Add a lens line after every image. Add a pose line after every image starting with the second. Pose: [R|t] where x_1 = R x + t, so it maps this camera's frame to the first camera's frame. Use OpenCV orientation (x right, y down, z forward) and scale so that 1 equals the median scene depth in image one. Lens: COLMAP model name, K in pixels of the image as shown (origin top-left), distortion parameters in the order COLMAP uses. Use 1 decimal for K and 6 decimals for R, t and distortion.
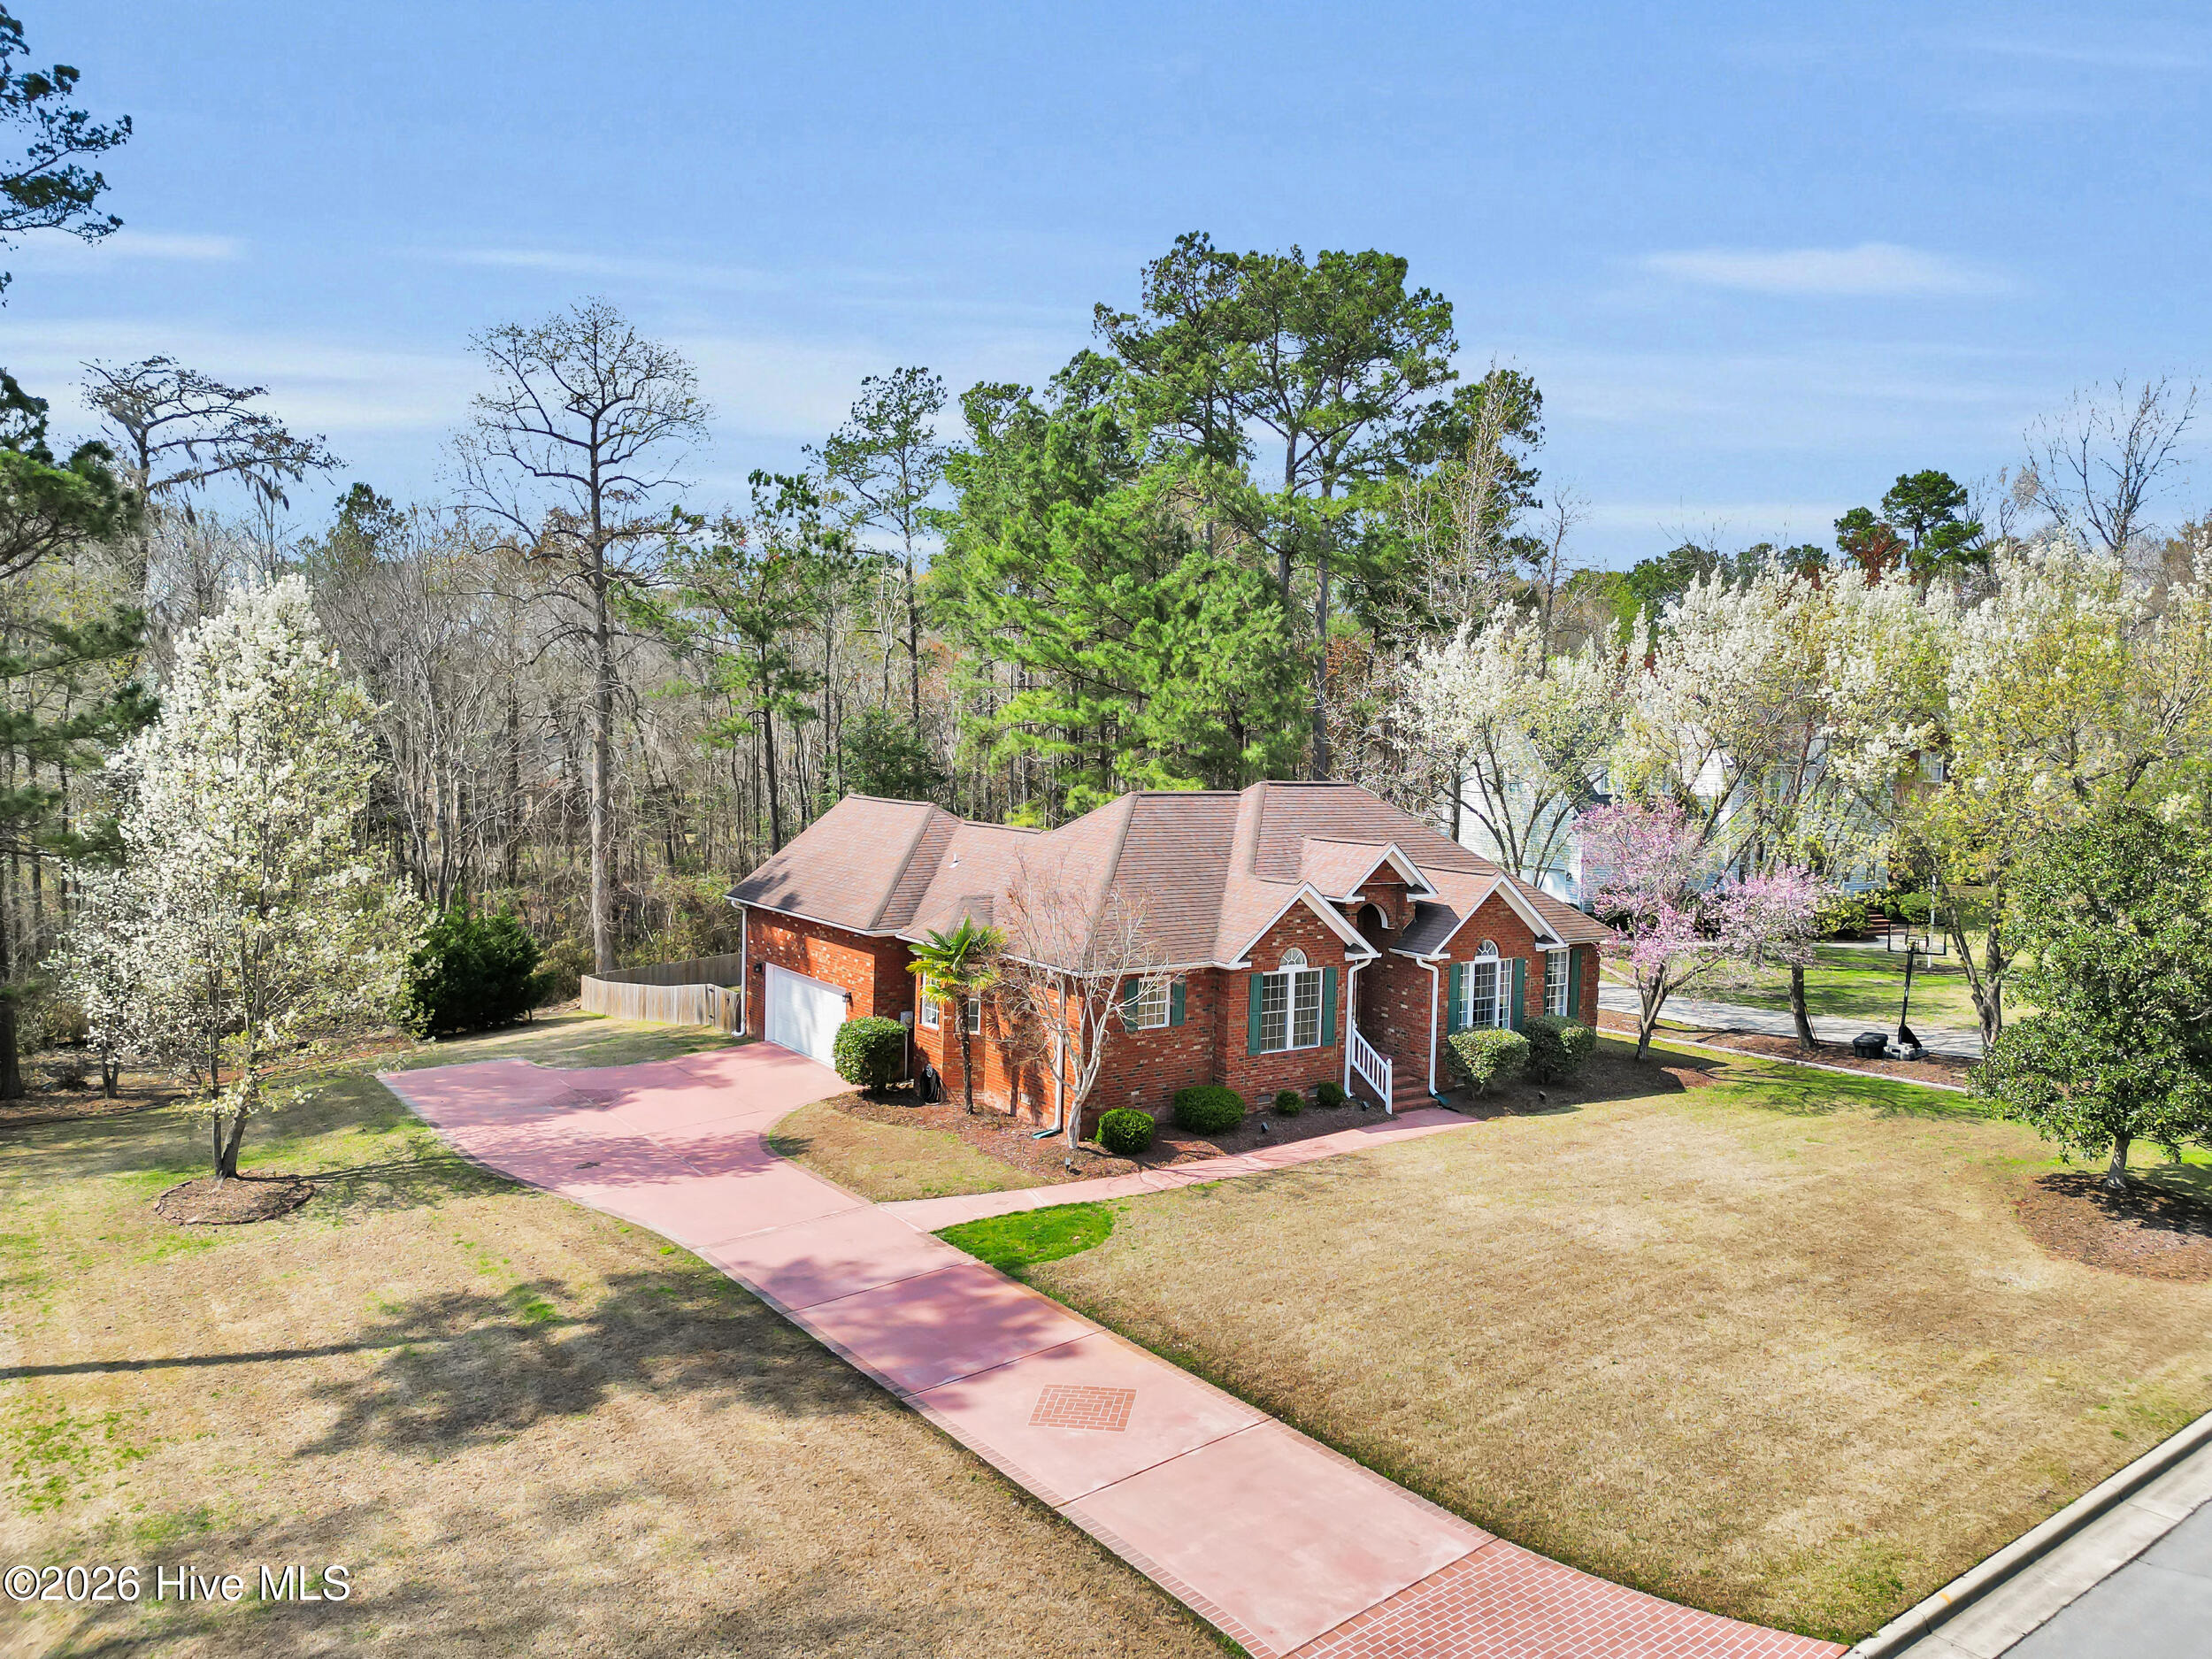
lens RADIAL K [[1515.5, 0, 1106.0], [0, 1515.5, 829.5], [0, 0, 1]] dist [0.009590, 0.000631]
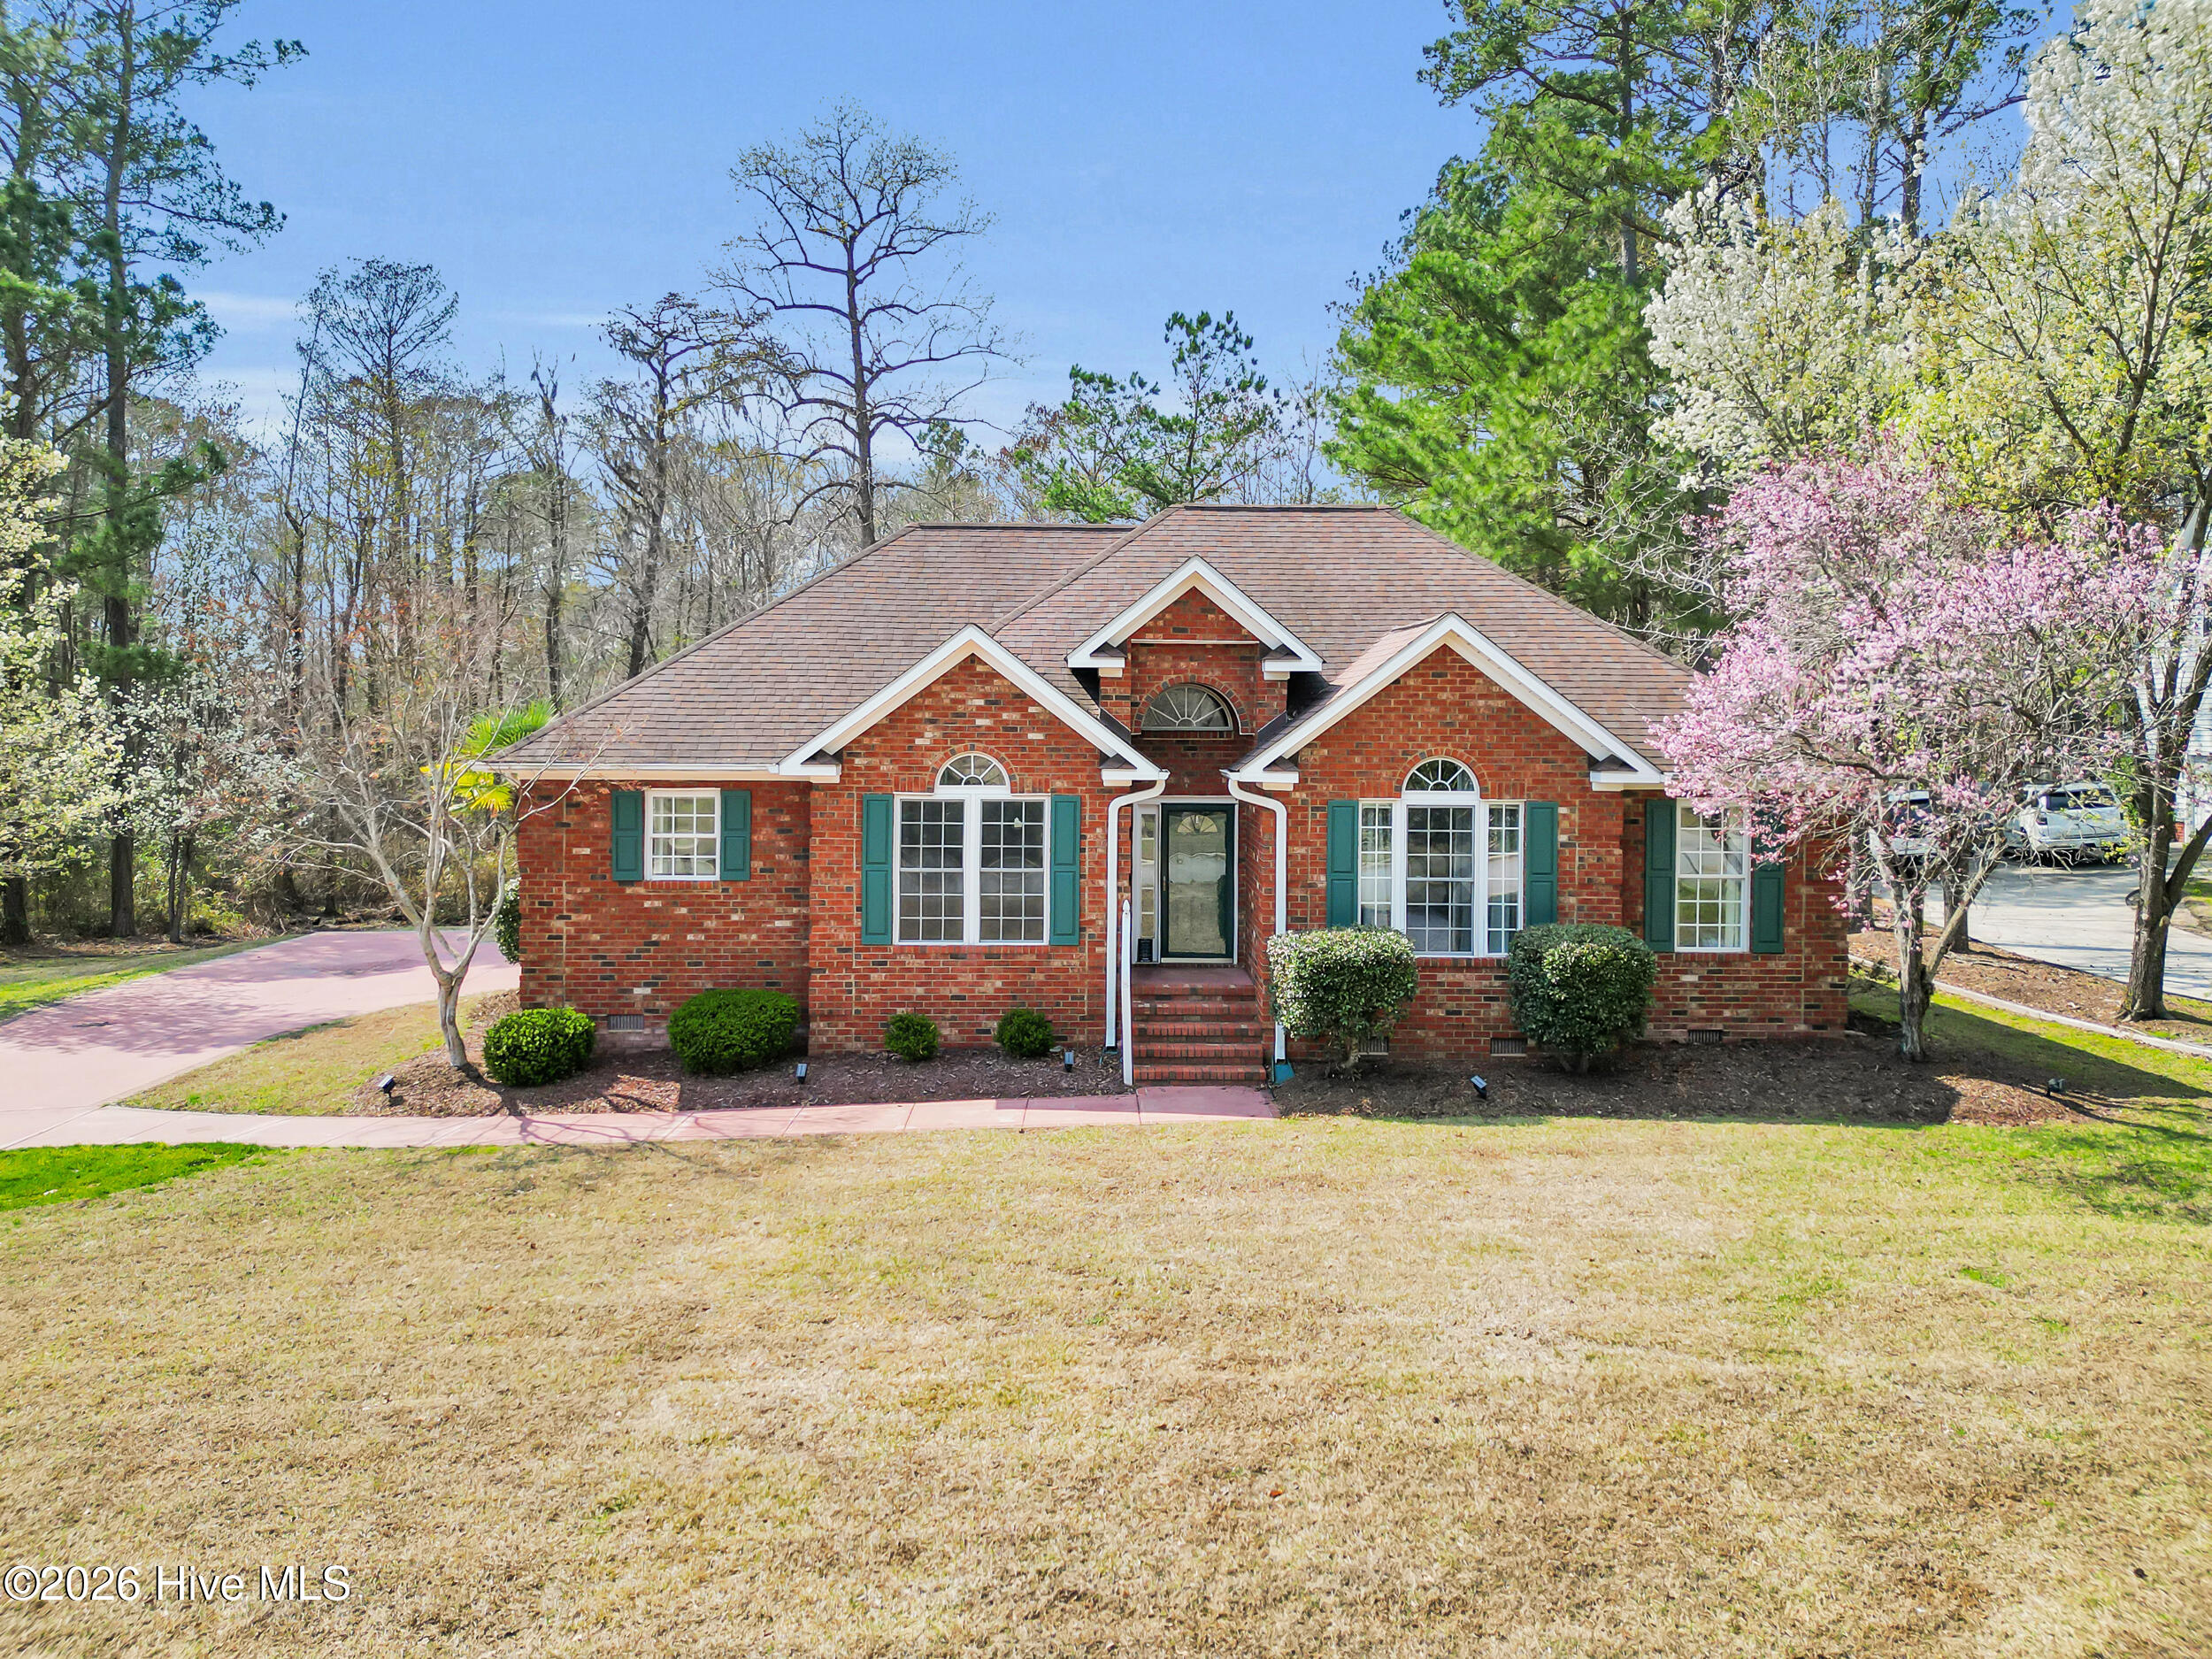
lens RADIAL K [[1515.5, 0, 1106.0], [0, 1515.5, 829.5], [0, 0, 1]] dist [0.009590, 0.000631]
pose [[0.845239, 0.020018, -0.534014, 0.461552], [-0.016553, 0.999799, 0.011279, 0.100985], [0.534132, -0.000694, 0.845401, 0.588922]]
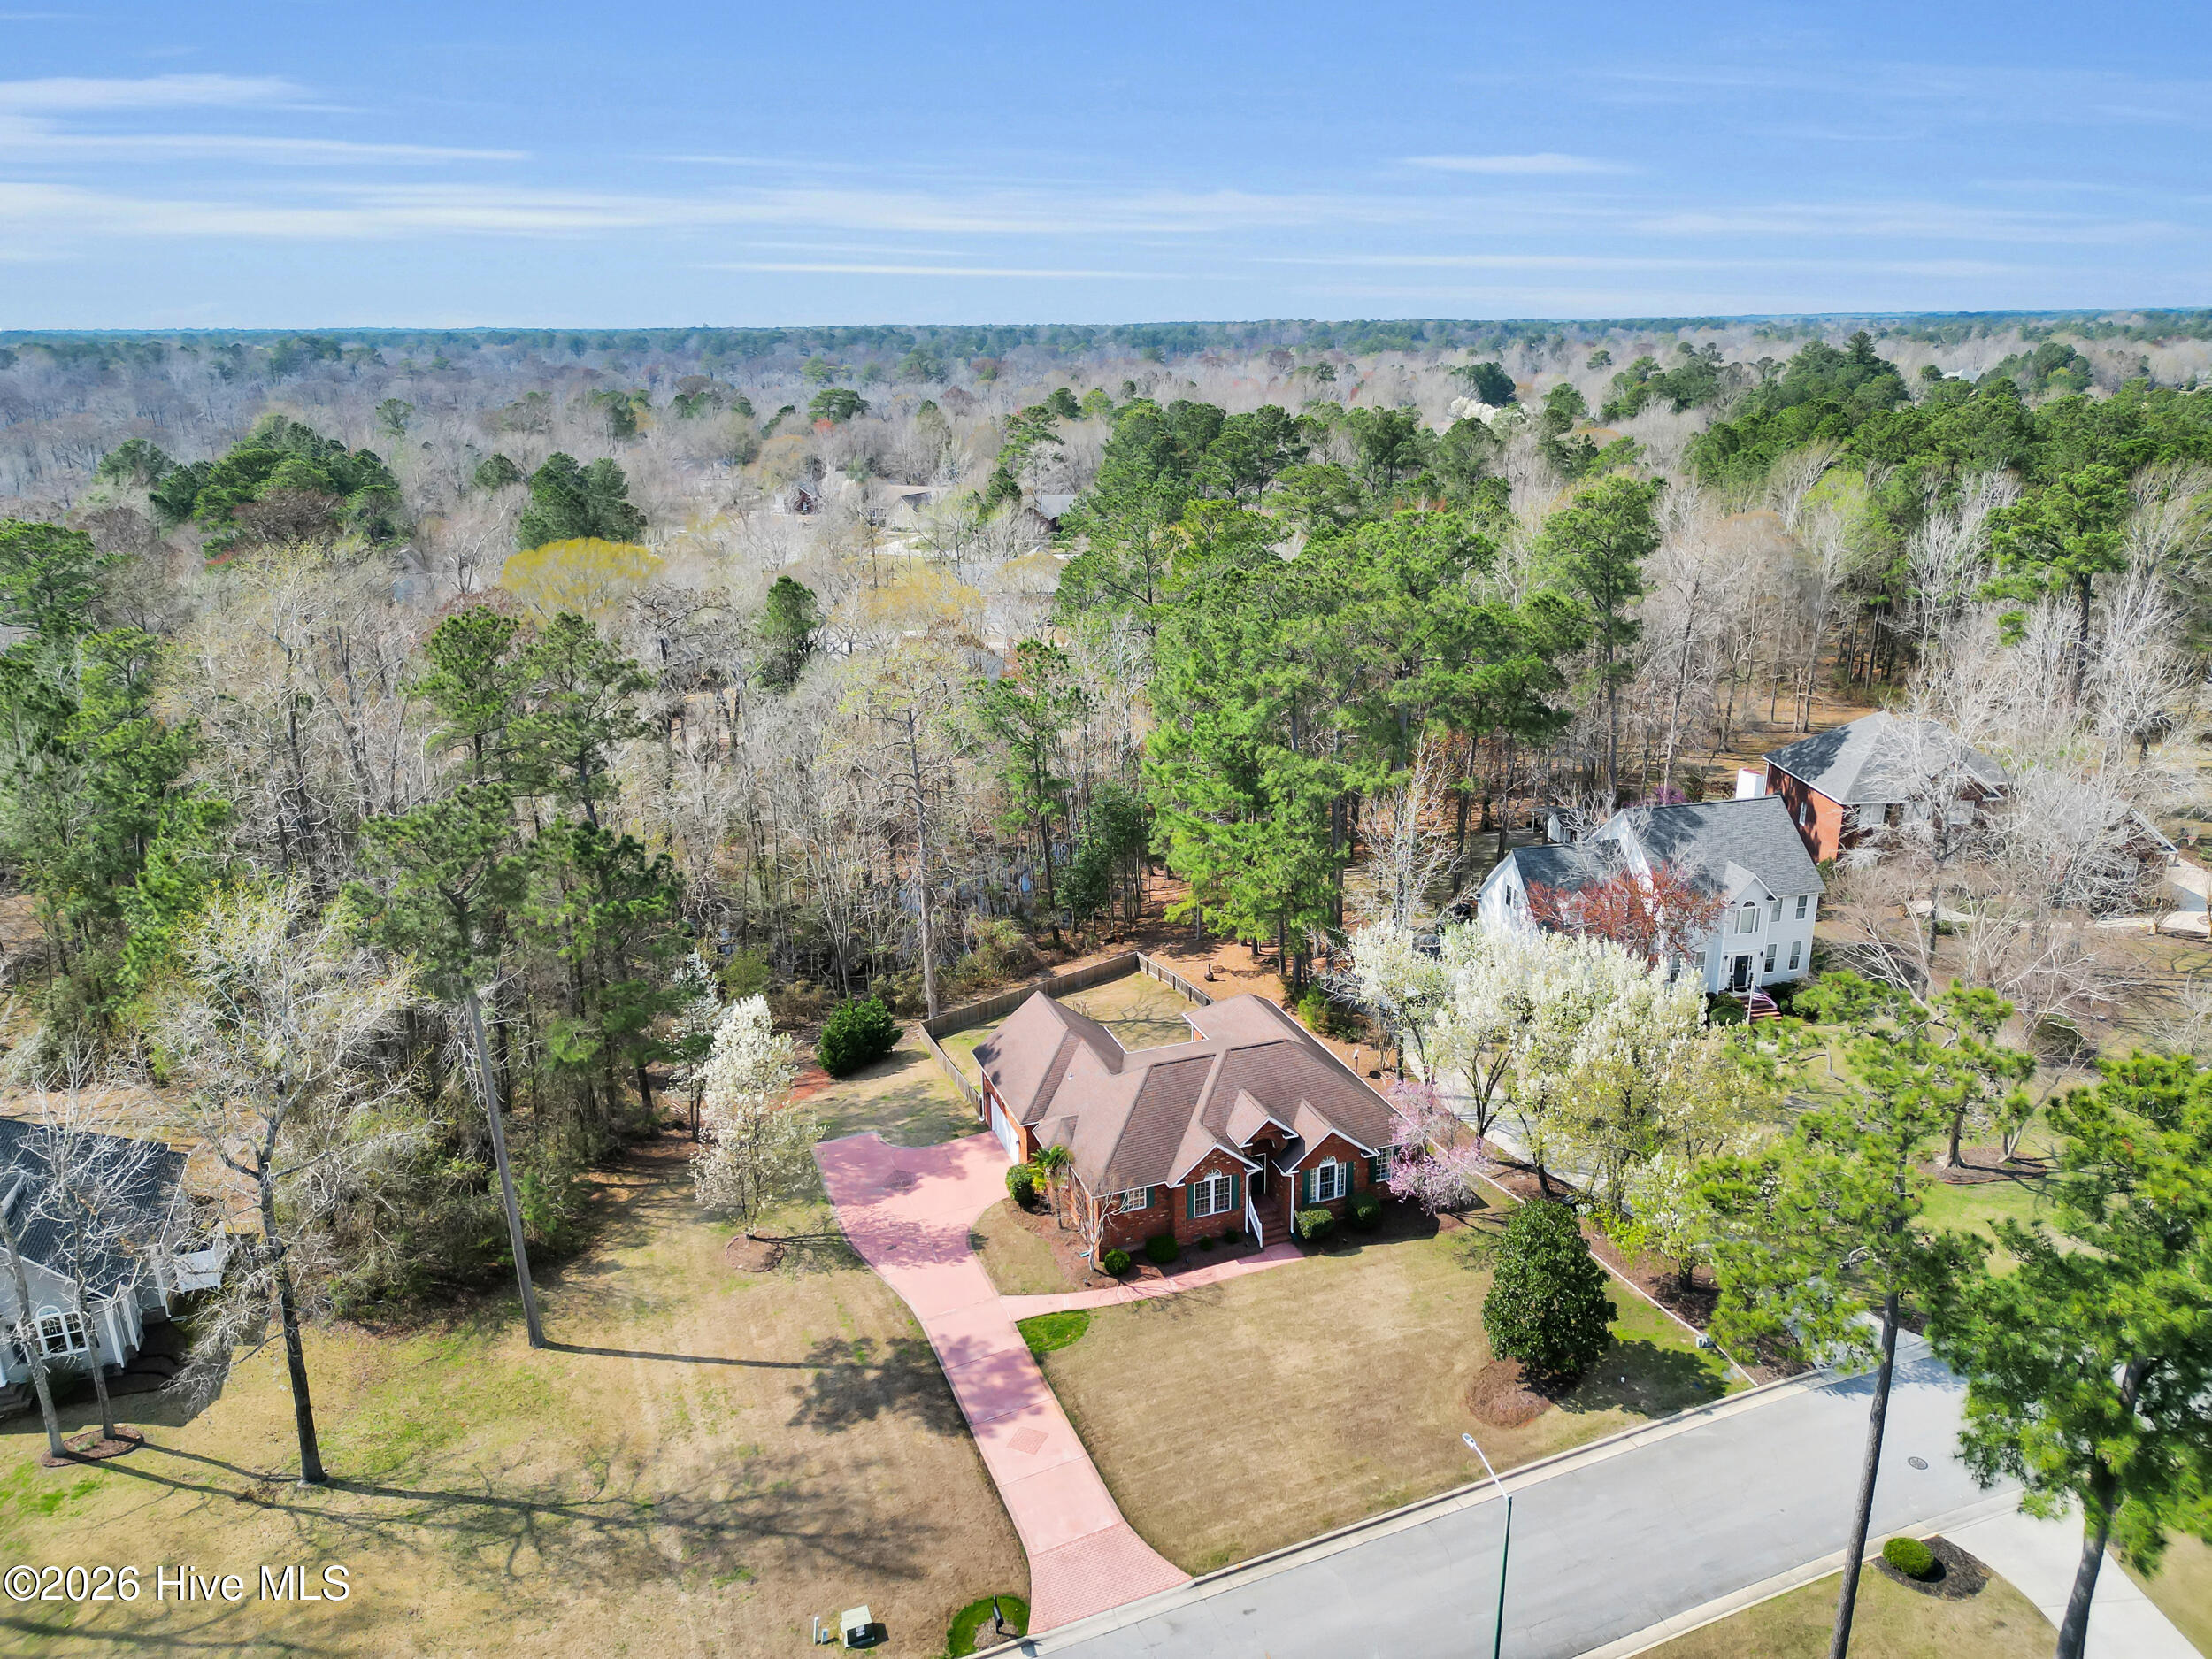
lens RADIAL K [[1515.5, 0, 1106.0], [0, 1515.5, 829.5], [0, 0, 1]] dist [0.009590, 0.000631]
pose [[0.965082, 0.043520, -0.258309, 0.500974], [0.023859, 0.967400, 0.252127, -0.897965], [0.260861, -0.249486, 0.932582, -0.838808]]
